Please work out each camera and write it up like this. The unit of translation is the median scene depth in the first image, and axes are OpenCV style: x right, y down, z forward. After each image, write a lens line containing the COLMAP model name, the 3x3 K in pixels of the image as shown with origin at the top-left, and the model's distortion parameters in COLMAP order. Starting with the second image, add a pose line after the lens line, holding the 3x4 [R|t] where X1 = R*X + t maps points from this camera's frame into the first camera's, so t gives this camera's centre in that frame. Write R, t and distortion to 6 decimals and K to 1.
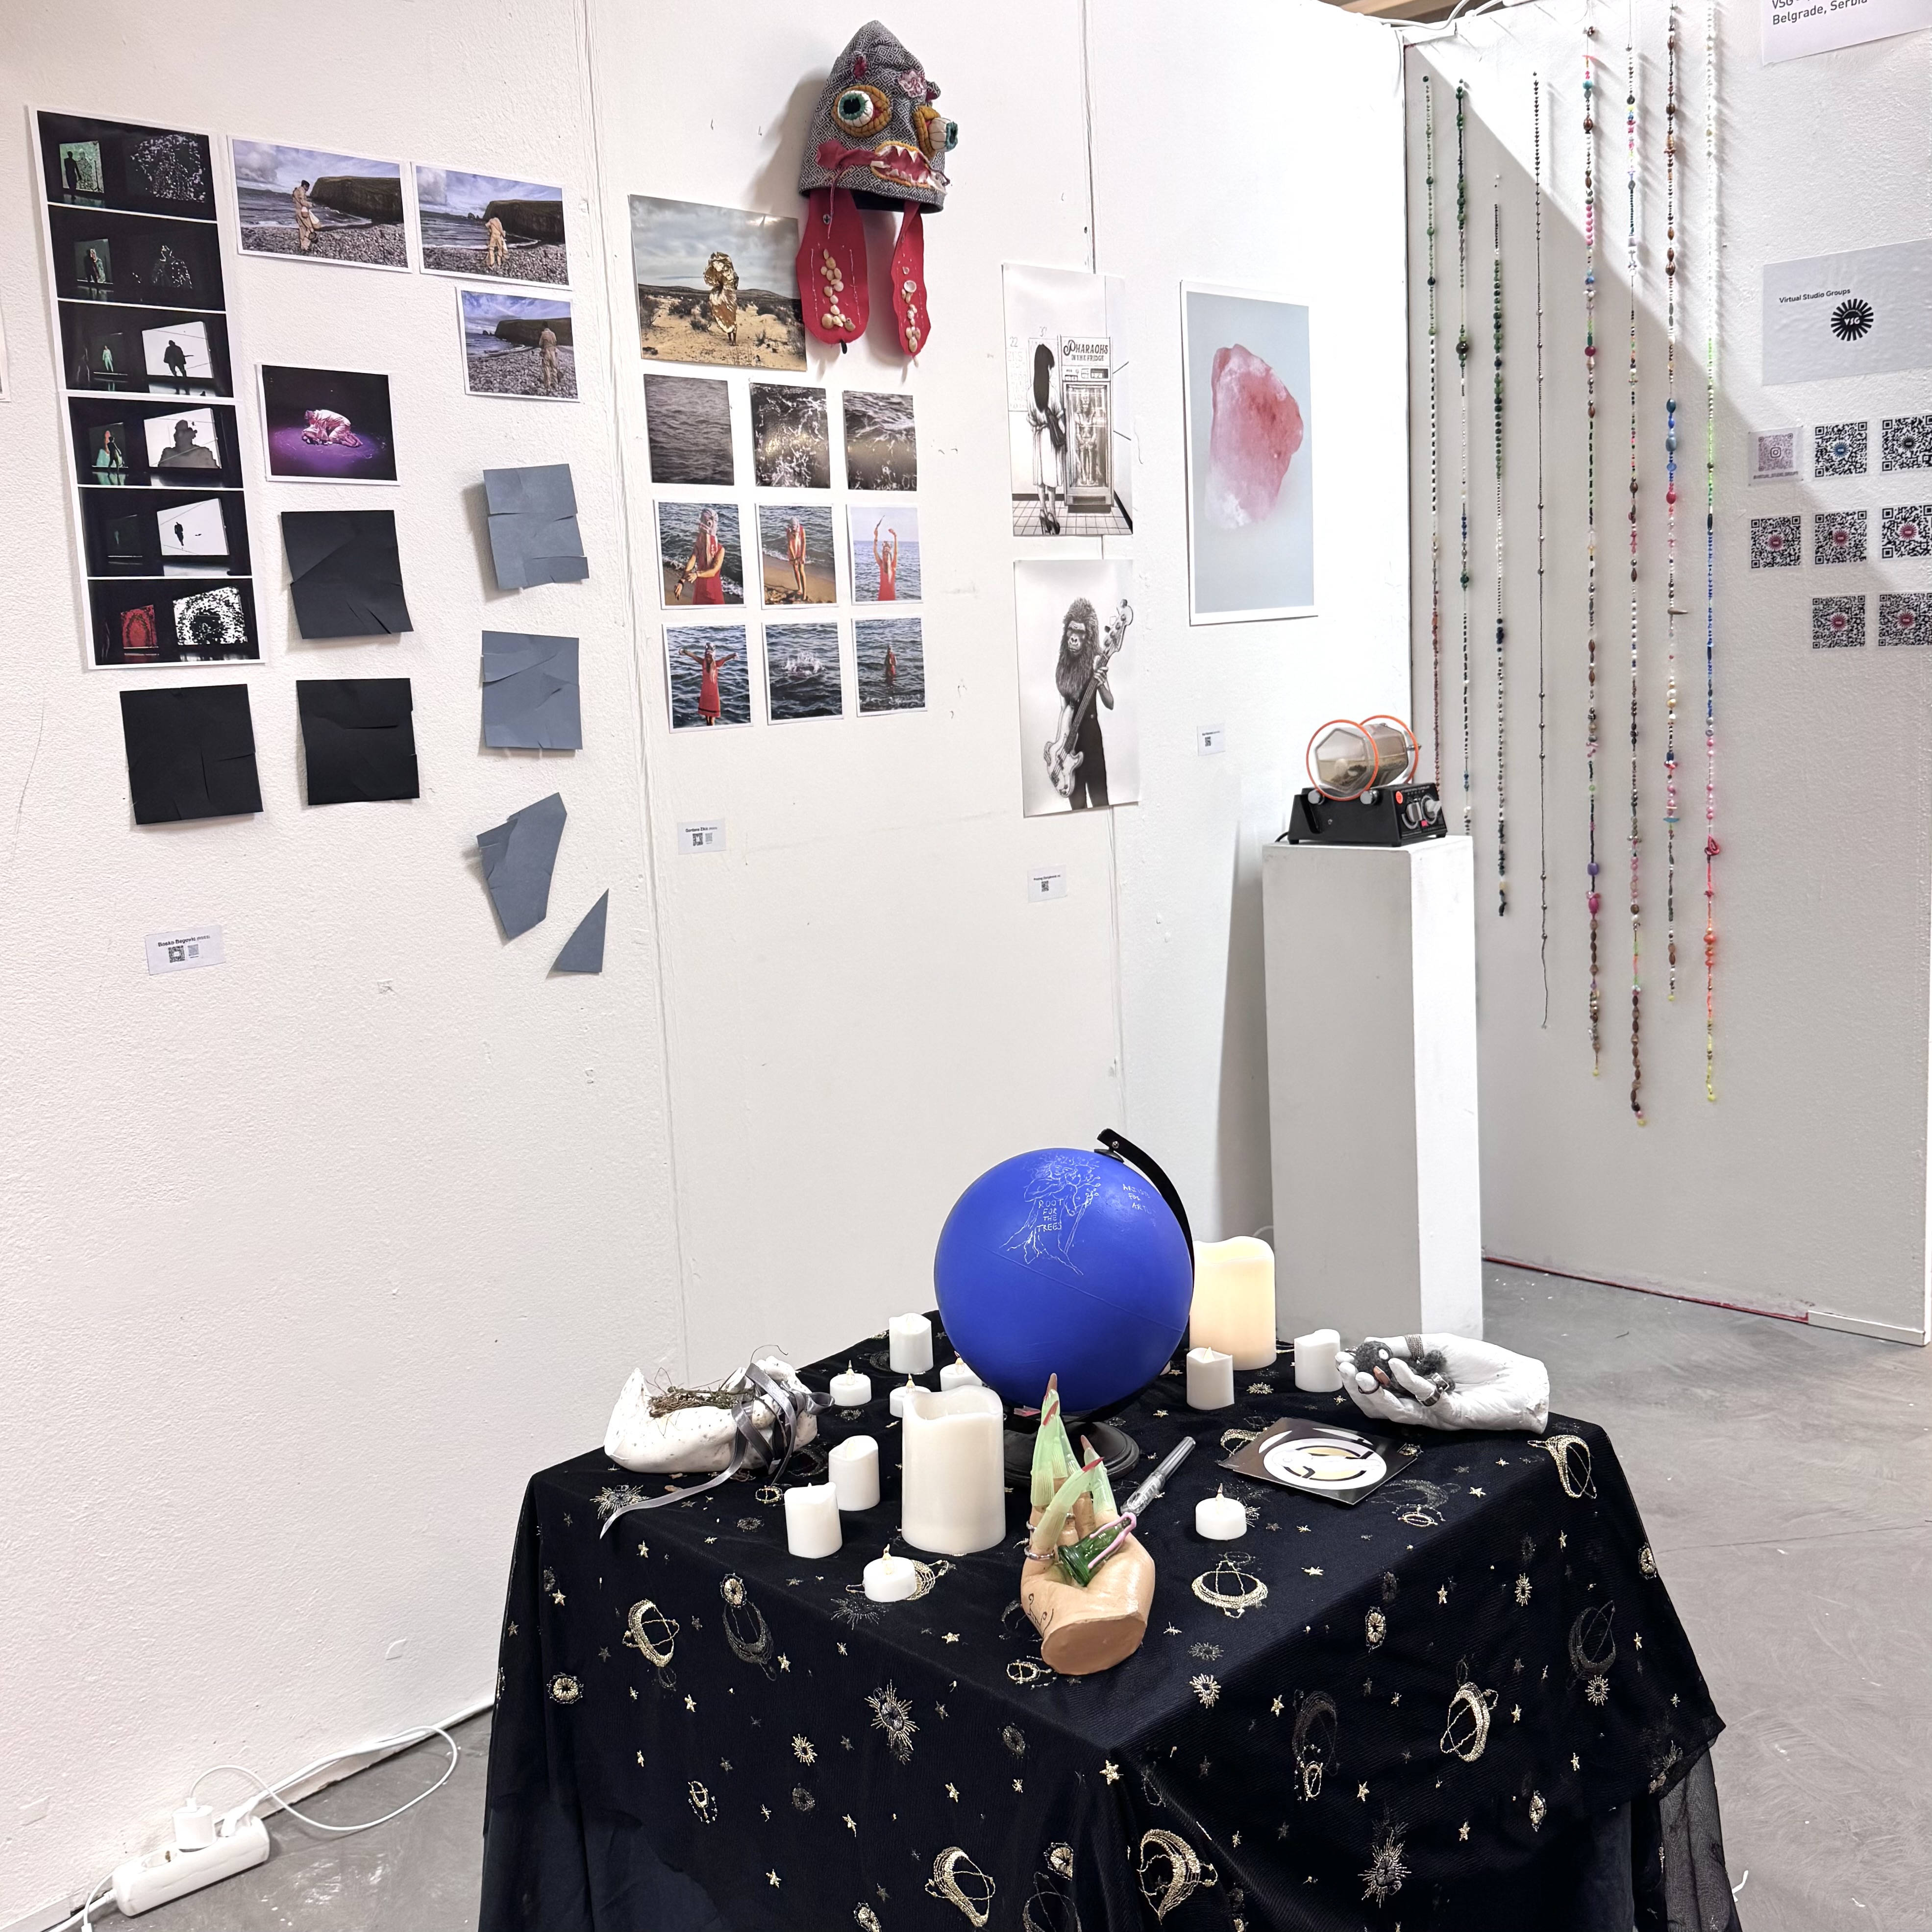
lens RADIAL K [[1965.5, 0, 921.5], [0, 1965.5, 906.0], [0, 0, 1]] dist [0.197931, -0.463296]
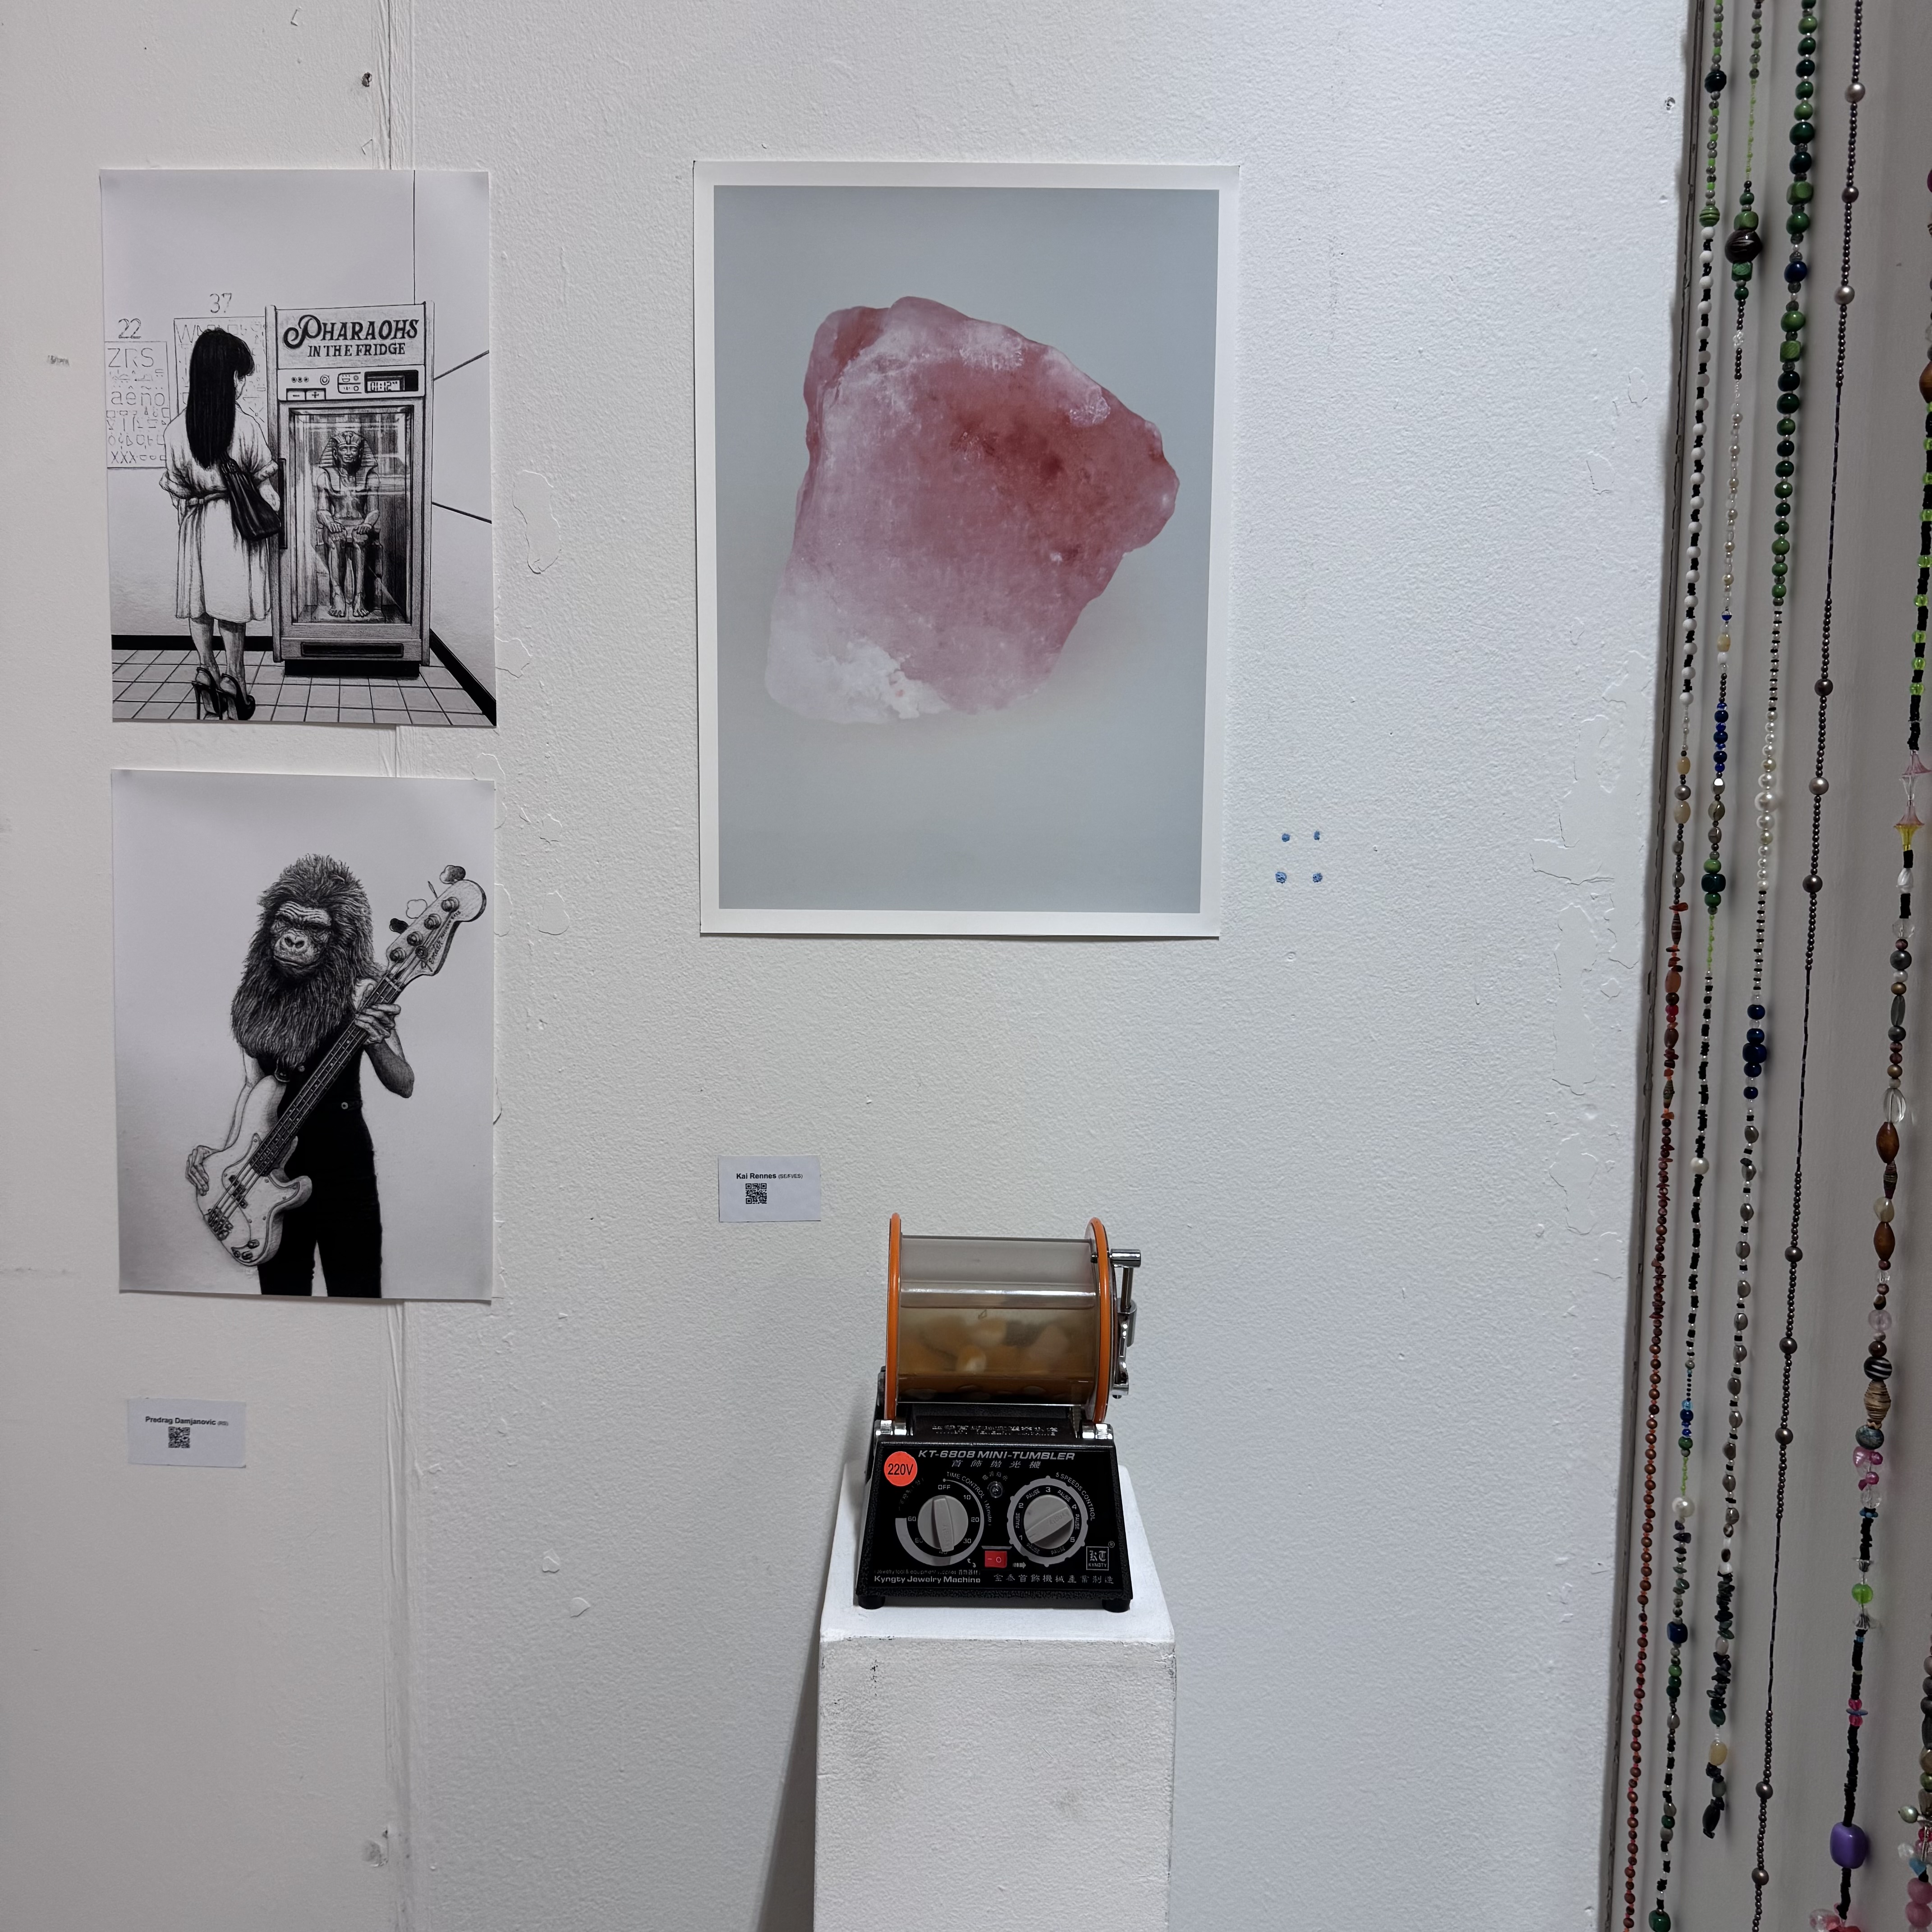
lens RADIAL K [[1792.2, 0, 944.4], [0, 1792.2, 963.7], [0, 0, 1]] dist [0.161366, -0.378640]
pose [[0.688982, 0.122155, -0.714410, 0.581682], [-0.149545, 0.988444, 0.024789, -0.192068], [0.709183, 0.089757, 0.699288, 0.946741]]
